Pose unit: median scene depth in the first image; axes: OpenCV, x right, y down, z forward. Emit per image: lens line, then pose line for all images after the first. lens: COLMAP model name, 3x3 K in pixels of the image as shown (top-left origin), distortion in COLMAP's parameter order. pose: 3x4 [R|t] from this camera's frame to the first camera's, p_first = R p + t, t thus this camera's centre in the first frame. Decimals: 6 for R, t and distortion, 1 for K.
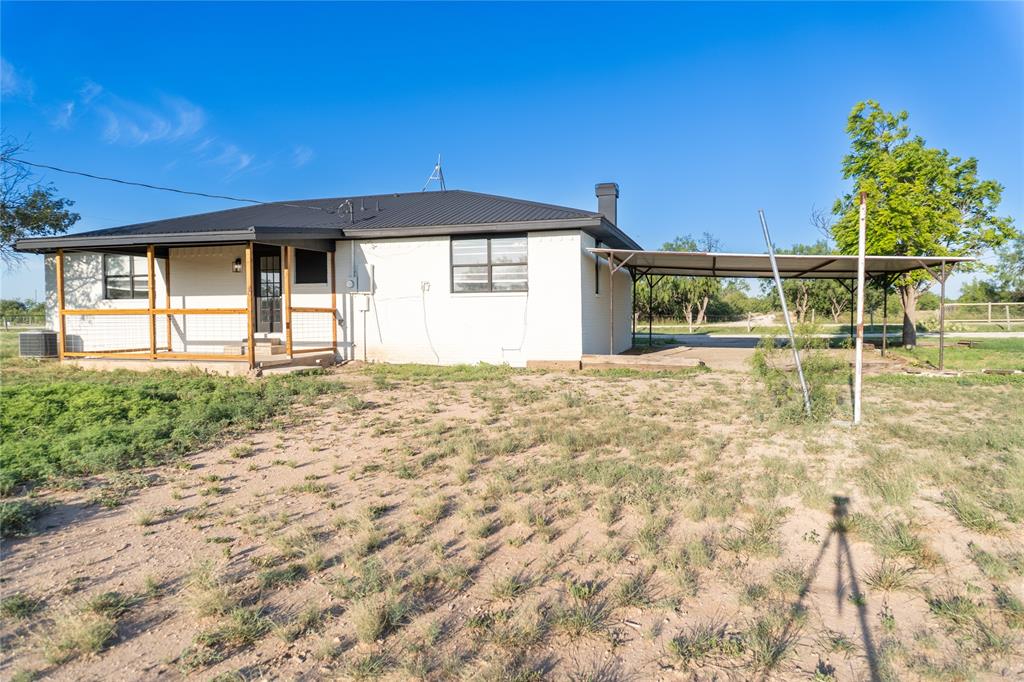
lens RADIAL K [[678.9, 0, 515.8], [0, 678.9, 338.6], [0, 0, 1]] dist [-0.014272, -0.007150]
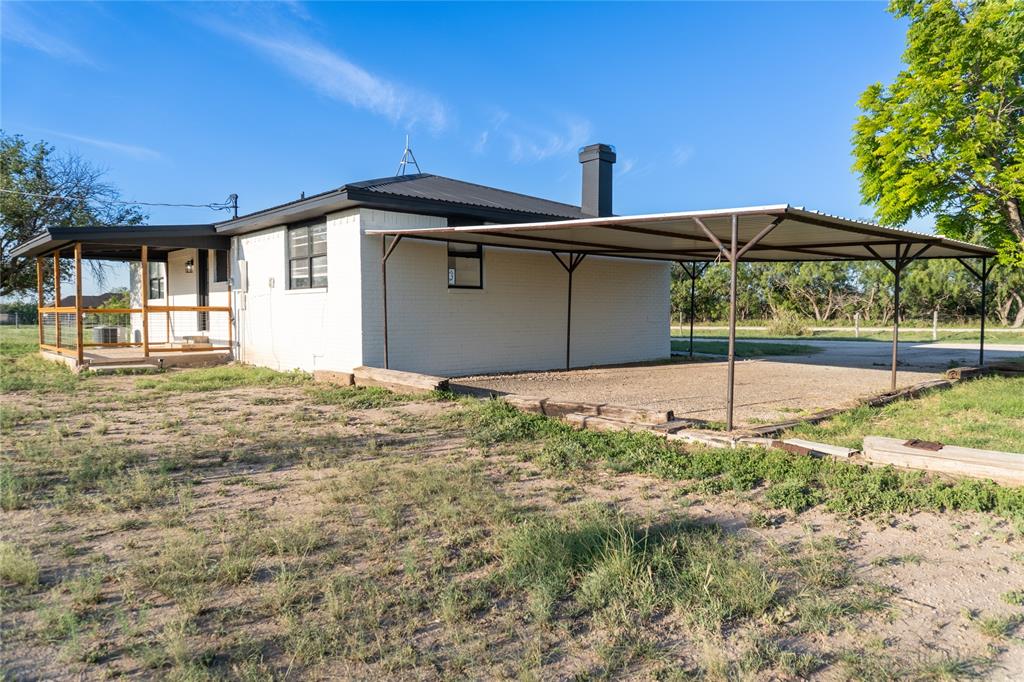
lens RADIAL K [[678.9, 0, 509.9], [0, 678.9, 340.9], [0, 0, 1]] dist [-0.014272, -0.007150]
pose [[0.859277, 0.024781, -0.510909, 0.575671], [-0.017569, 0.999666, 0.018940, -0.020593], [0.511208, -0.007299, 0.859426, 0.360987]]
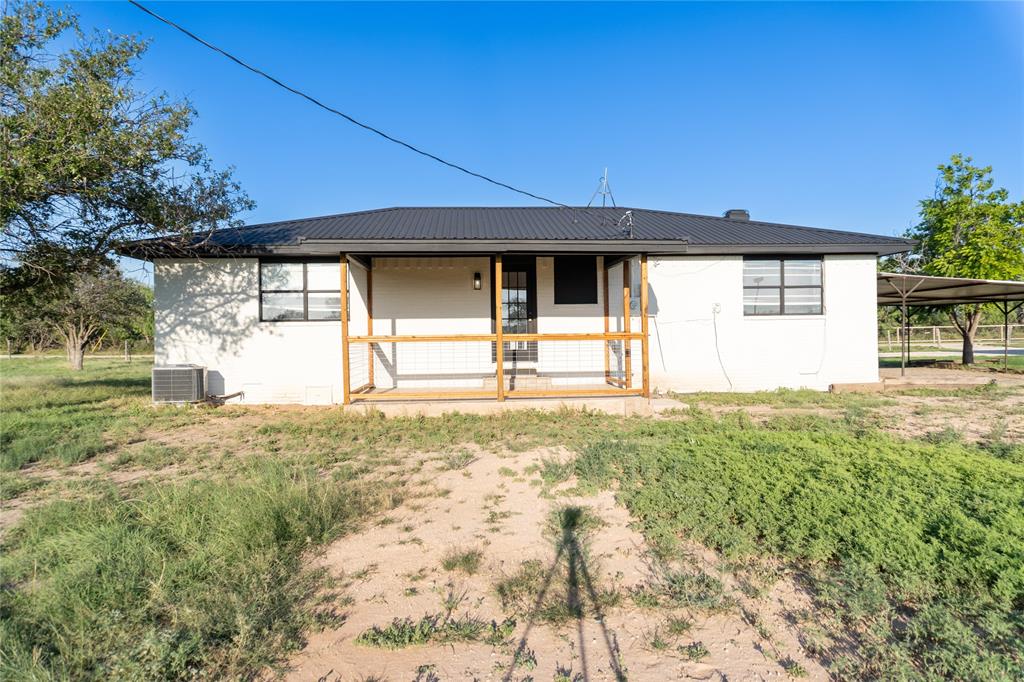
lens RADIAL K [[678.9, 0, 512.4], [0, 678.9, 345.0], [0, 0, 1]] dist [-0.014272, -0.007150]
pose [[0.929125, -0.011222, 0.369595, -0.697678], [0.023421, 0.999318, -0.028537, -0.007054], [-0.369023, 0.035170, 0.928755, 0.229297]]
